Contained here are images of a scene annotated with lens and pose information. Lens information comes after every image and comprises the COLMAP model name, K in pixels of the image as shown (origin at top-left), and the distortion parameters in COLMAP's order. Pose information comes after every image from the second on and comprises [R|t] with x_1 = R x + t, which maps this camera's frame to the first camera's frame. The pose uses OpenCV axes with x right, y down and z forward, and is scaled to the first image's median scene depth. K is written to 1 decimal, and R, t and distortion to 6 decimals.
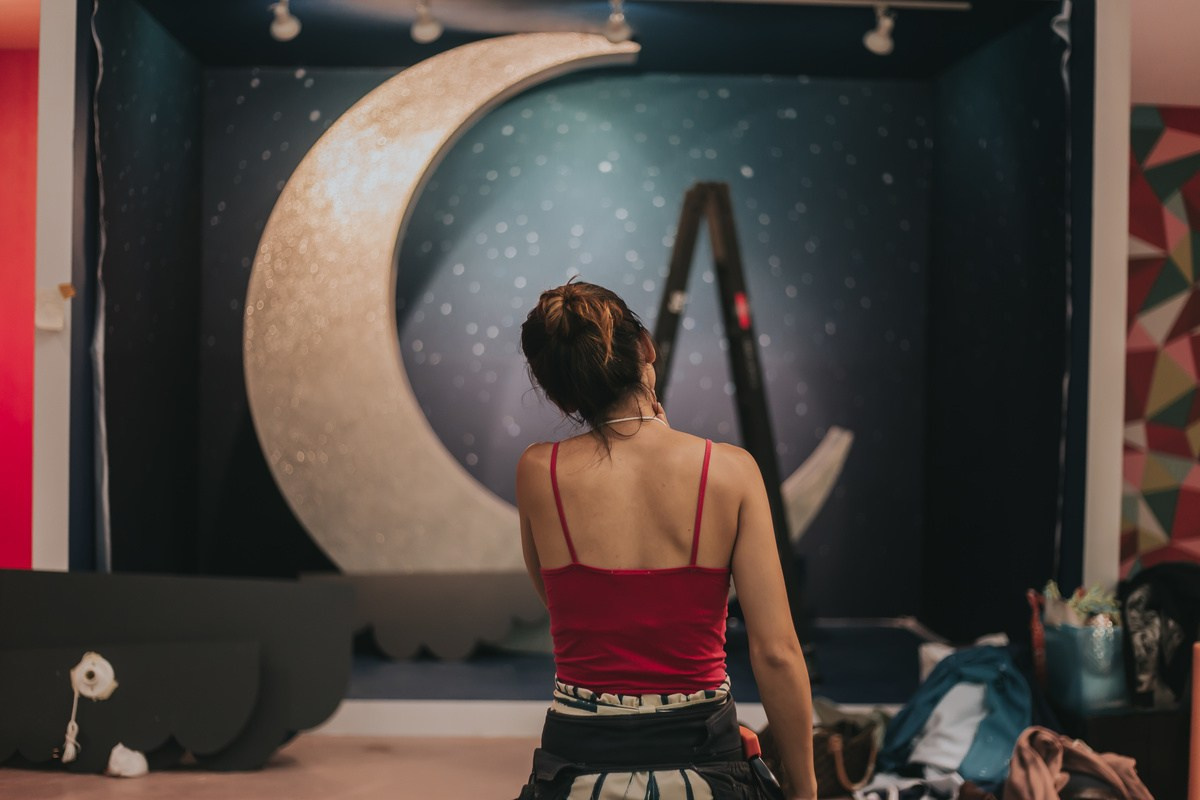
lens RADIAL K [[1811.1, 0, 599.4], [0, 1811.1, 393.2], [0, 0, 1]] dist [-0.089497, -0.029691]
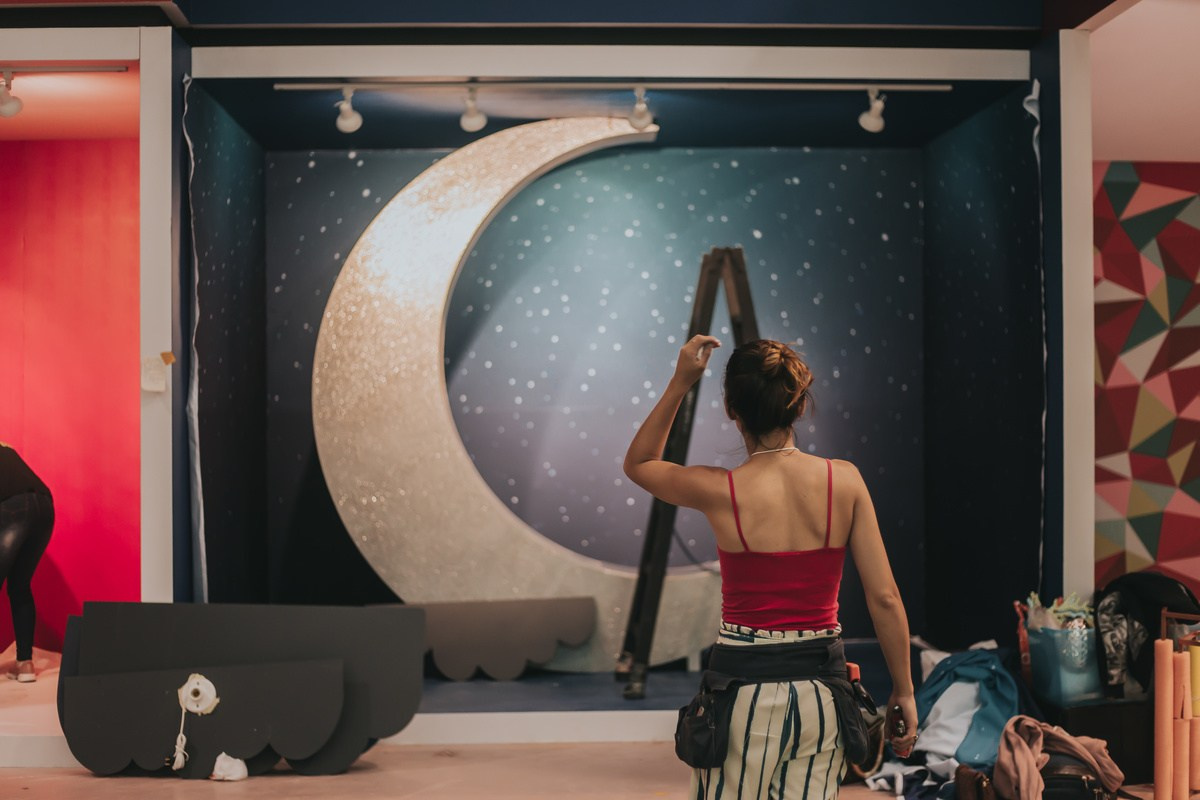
lens RADIAL K [[1811.1, 0, 599.4], [0, 1811.1, 393.2], [0, 0, 1]] dist [-0.089497, -0.029691]
pose [[0.999722, -0.022776, -0.006018, -0.013444], [0.022613, 0.999410, -0.025850, 0.001429], [0.006603, 0.025707, 0.999648, -0.132808]]
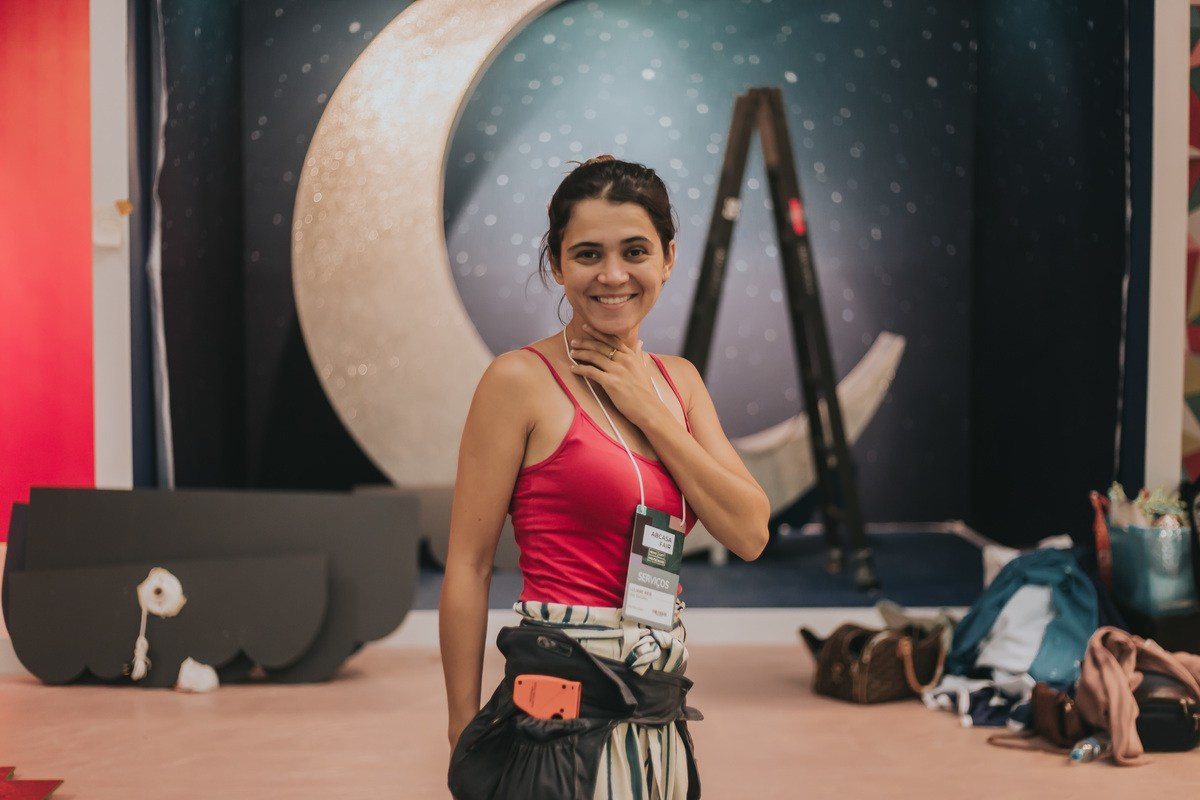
lens RADIAL K [[1811.1, 0, 599.4], [0, 1811.1, 393.2], [0, 0, 1]] dist [-0.089497, -0.029691]
pose [[0.999877, -0.015117, -0.004283, -0.027769], [0.015307, 0.998703, 0.048556, 0.001396], [0.003543, -0.048616, 0.998811, 0.001913]]
